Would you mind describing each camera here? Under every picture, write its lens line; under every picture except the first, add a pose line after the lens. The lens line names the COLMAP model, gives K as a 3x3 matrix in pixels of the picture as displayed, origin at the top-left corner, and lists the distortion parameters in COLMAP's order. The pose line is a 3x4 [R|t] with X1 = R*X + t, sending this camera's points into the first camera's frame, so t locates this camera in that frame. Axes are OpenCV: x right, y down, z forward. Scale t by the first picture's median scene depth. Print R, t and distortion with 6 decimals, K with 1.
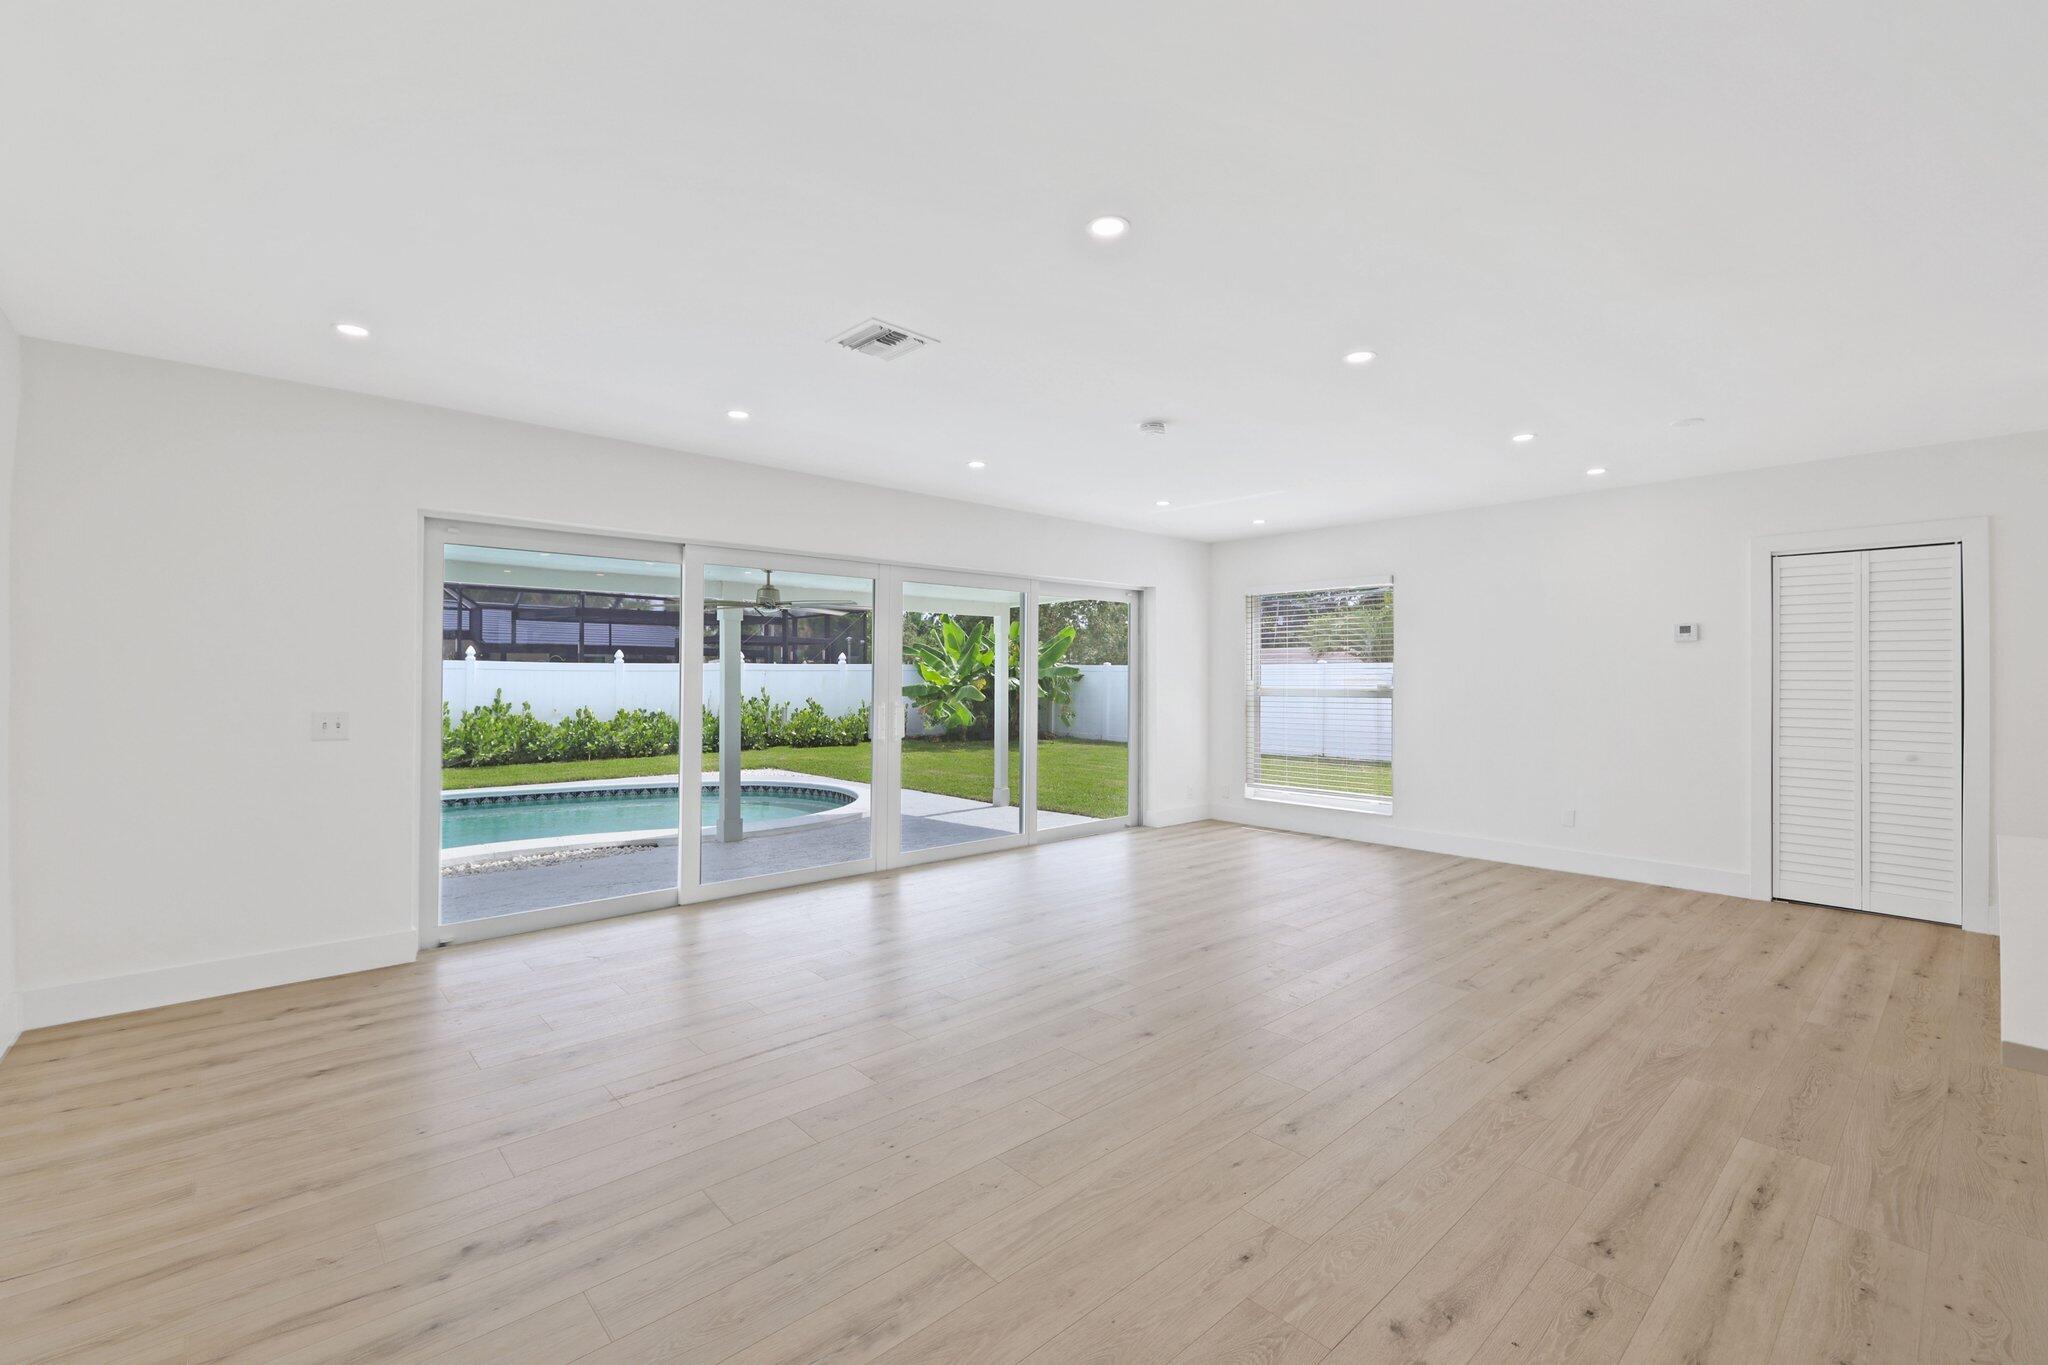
lens RADIAL K [[881.4, 0, 1029.7], [0, 881.4, 675.8], [0, 0, 1]] dist [0.005860, -0.001137]
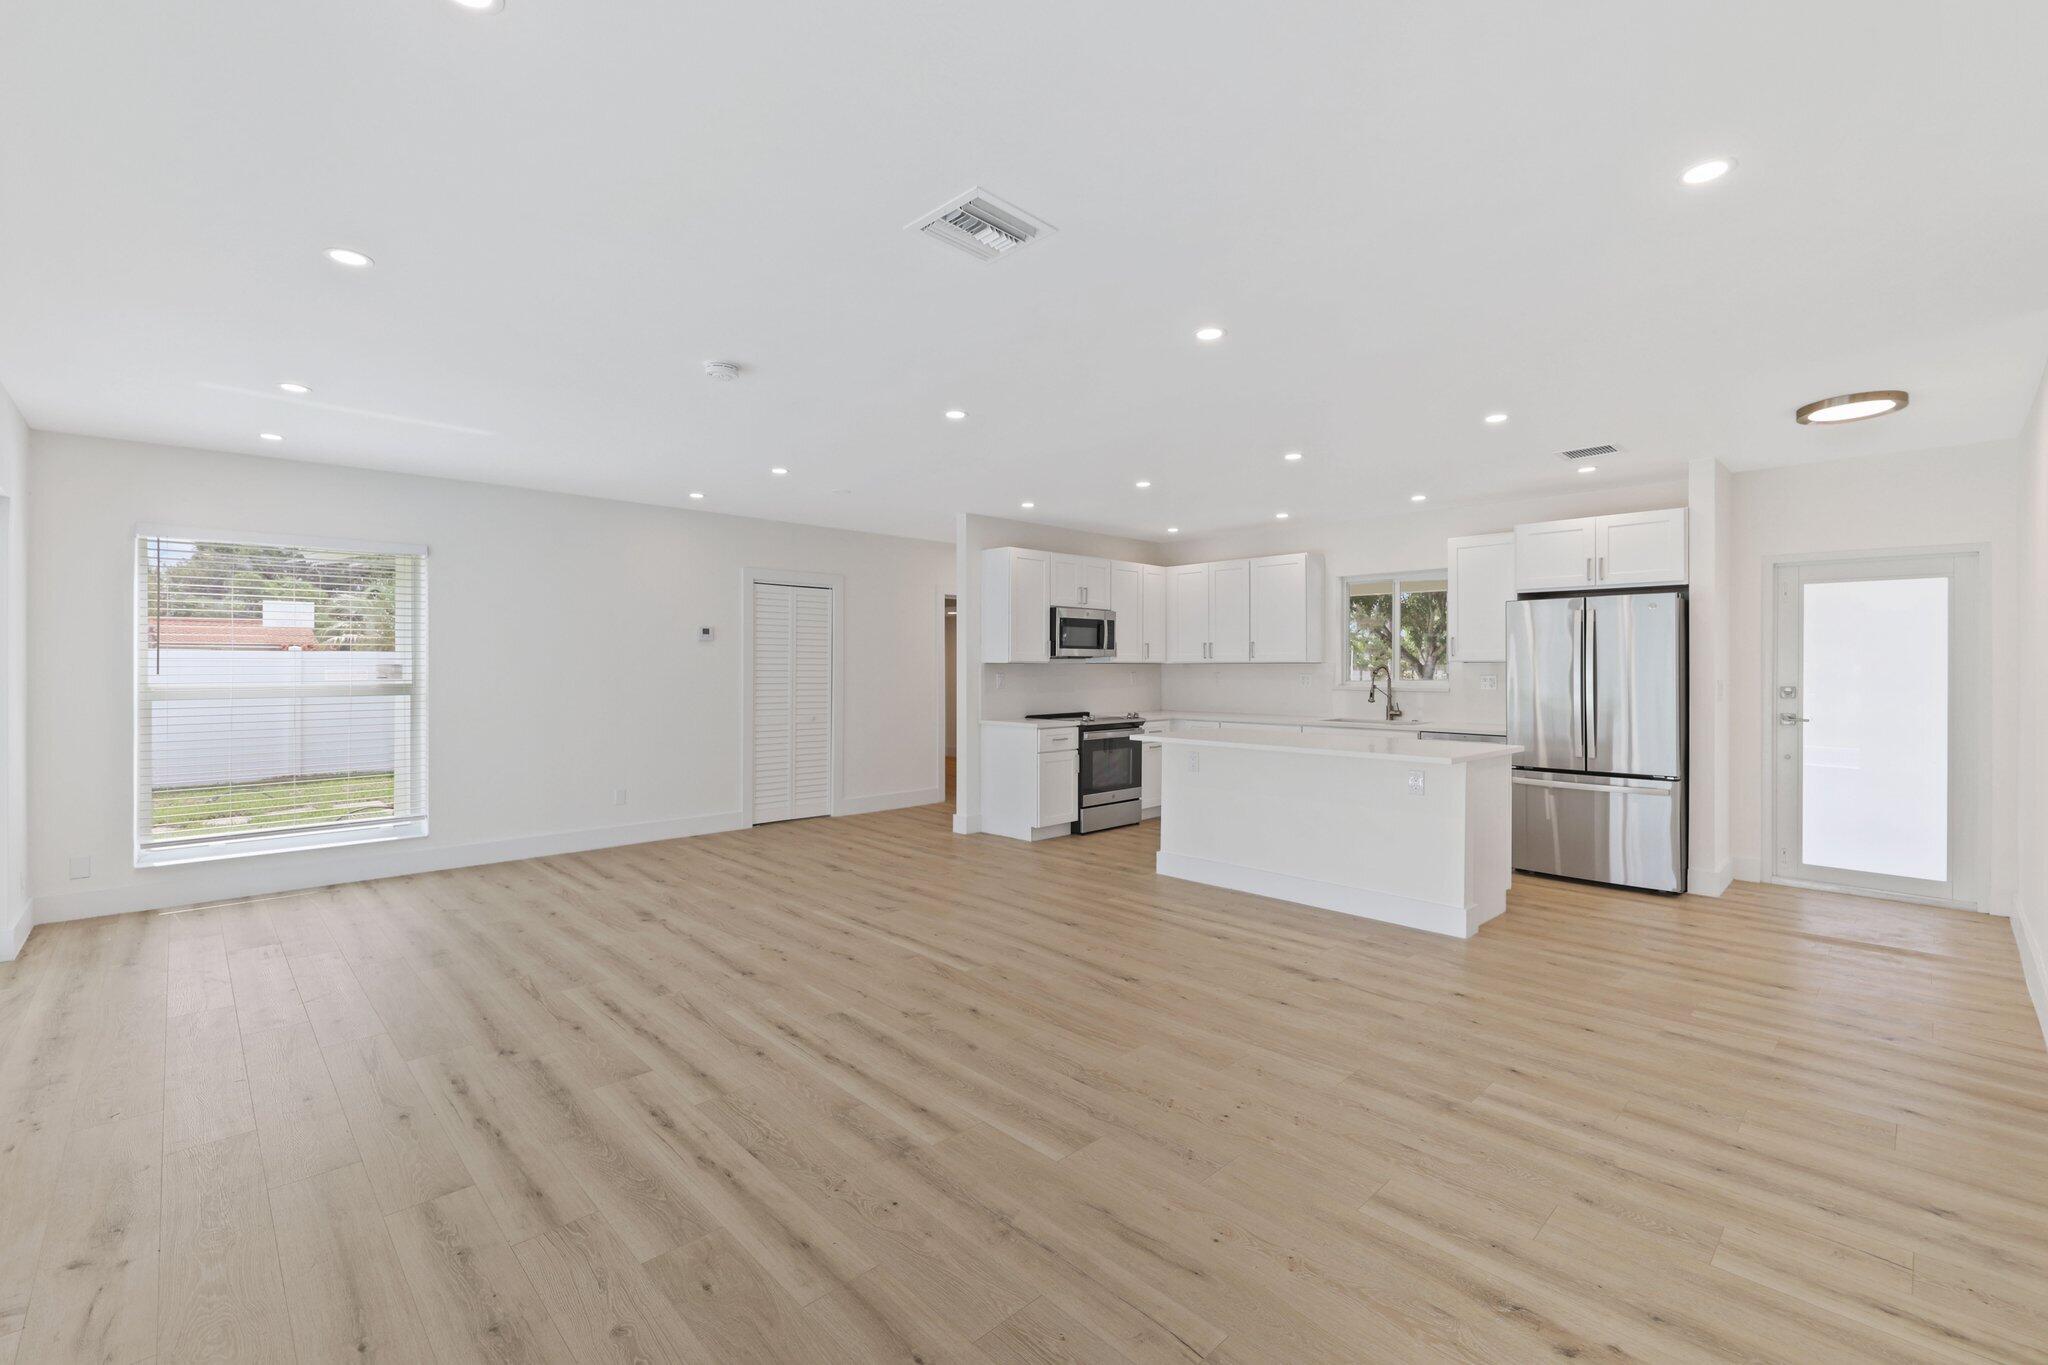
lens RADIAL K [[881.4, 0, 1022.4], [0, 881.4, 679.9], [0, 0, 1]] dist [0.005860, -0.001137]
pose [[-0.033479, -0.017209, 0.999291, -0.552956], [-0.000261, 0.999852, 0.017210, -0.004434], [-0.999439, 0.000316, -0.033479, 0.590163]]
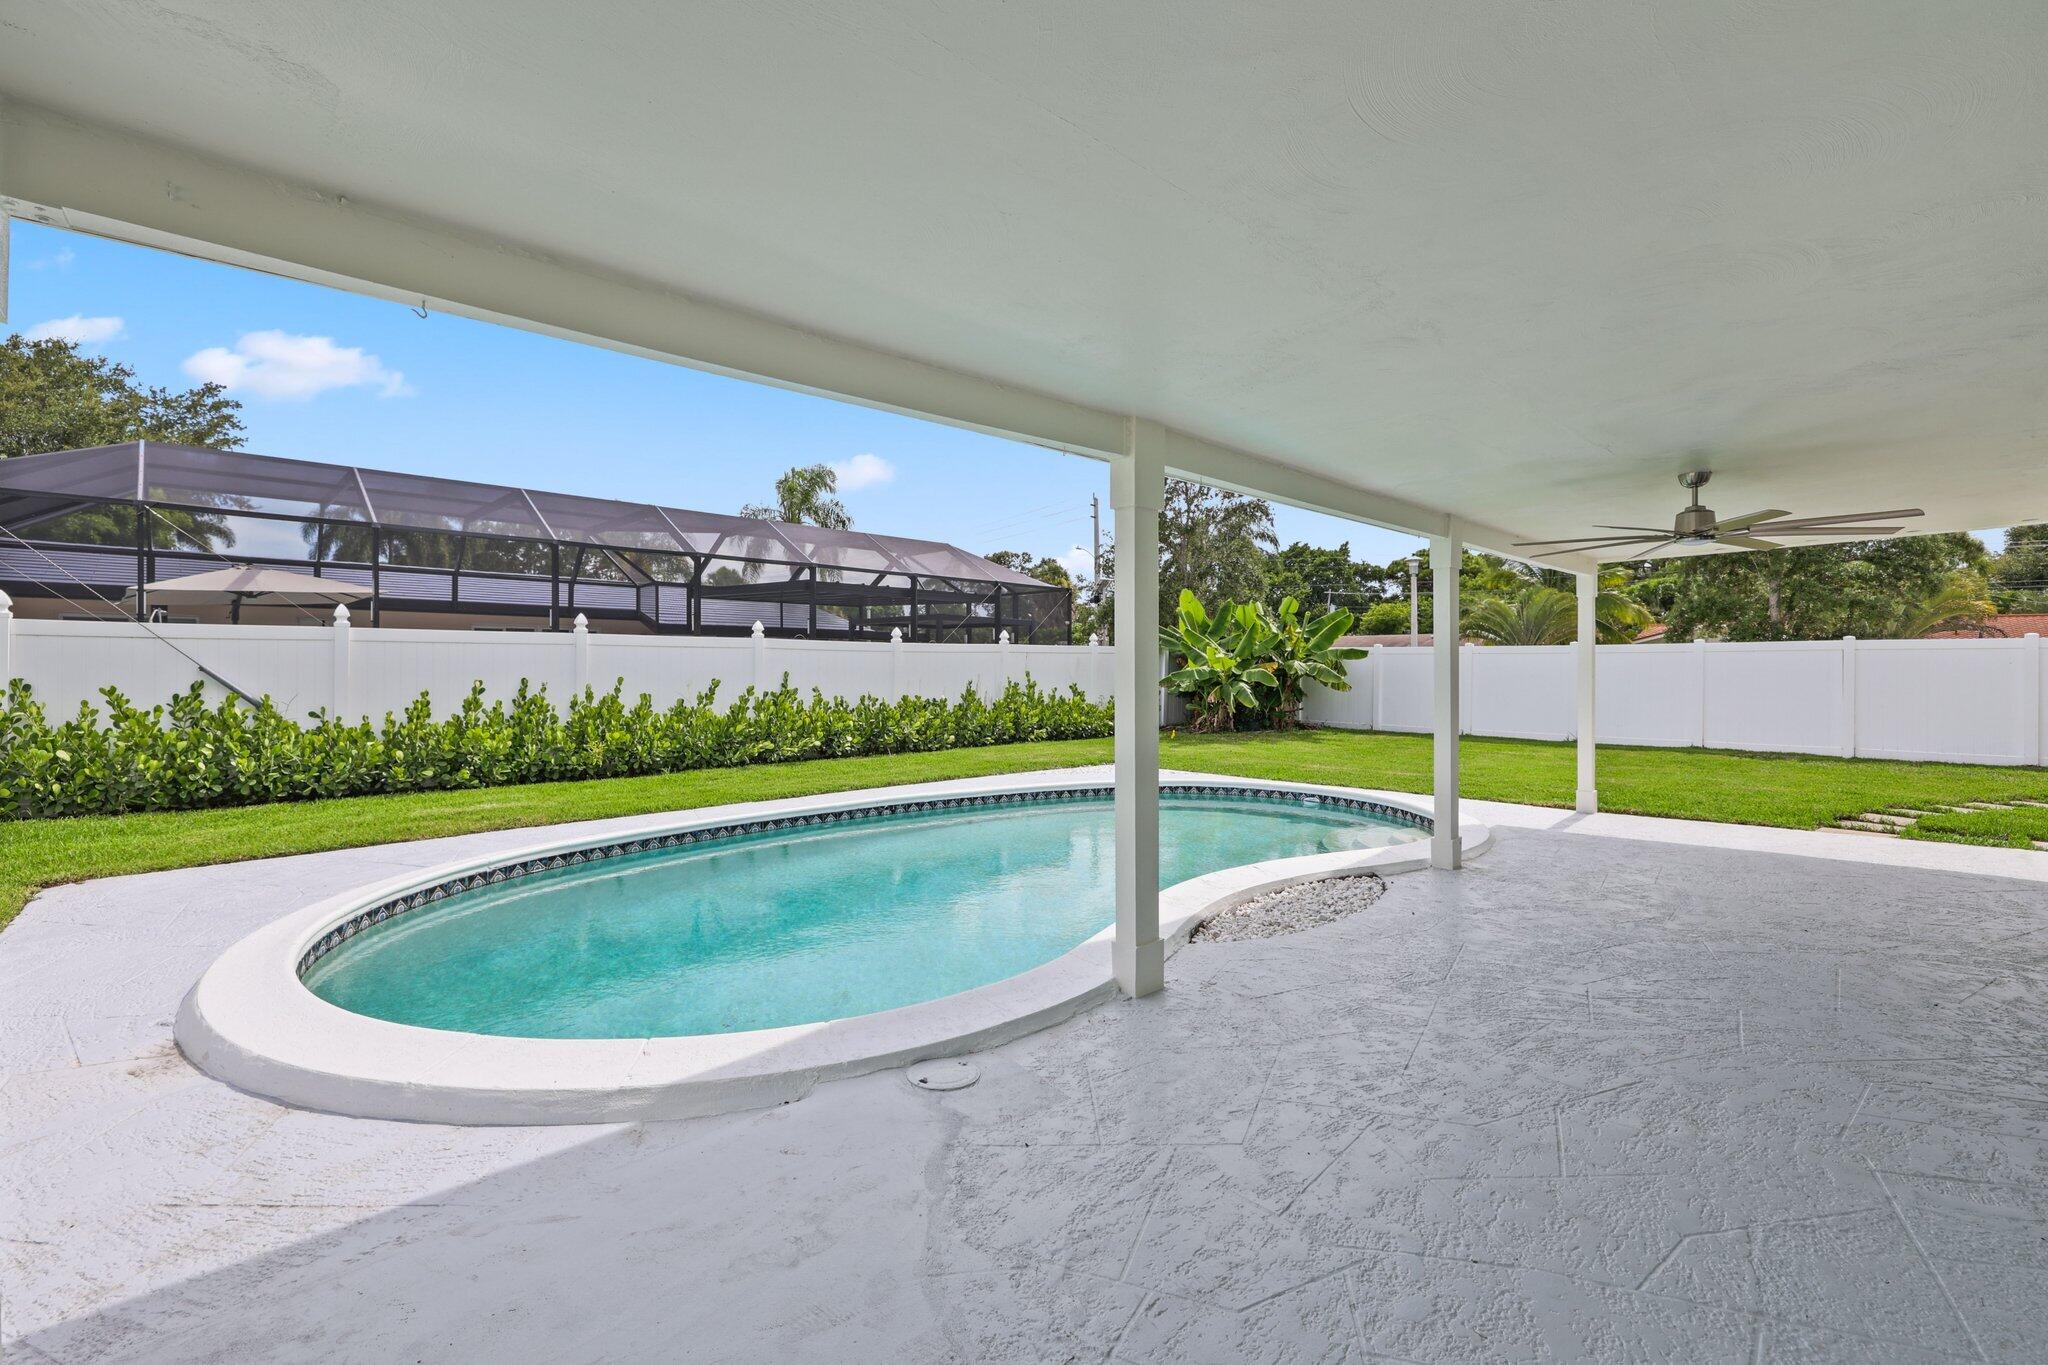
lens RADIAL K [[881.4, 0, 1015.9], [0, 881.4, 661.4], [0, 0, 1]] dist [0.005860, -0.001137]
pose [[0.999857, -0.000587, 0.016878, -1.115973], [0.000701, 0.999977, -0.006721, 0.031239], [-0.016874, 0.006732, 0.999835, 0.412661]]
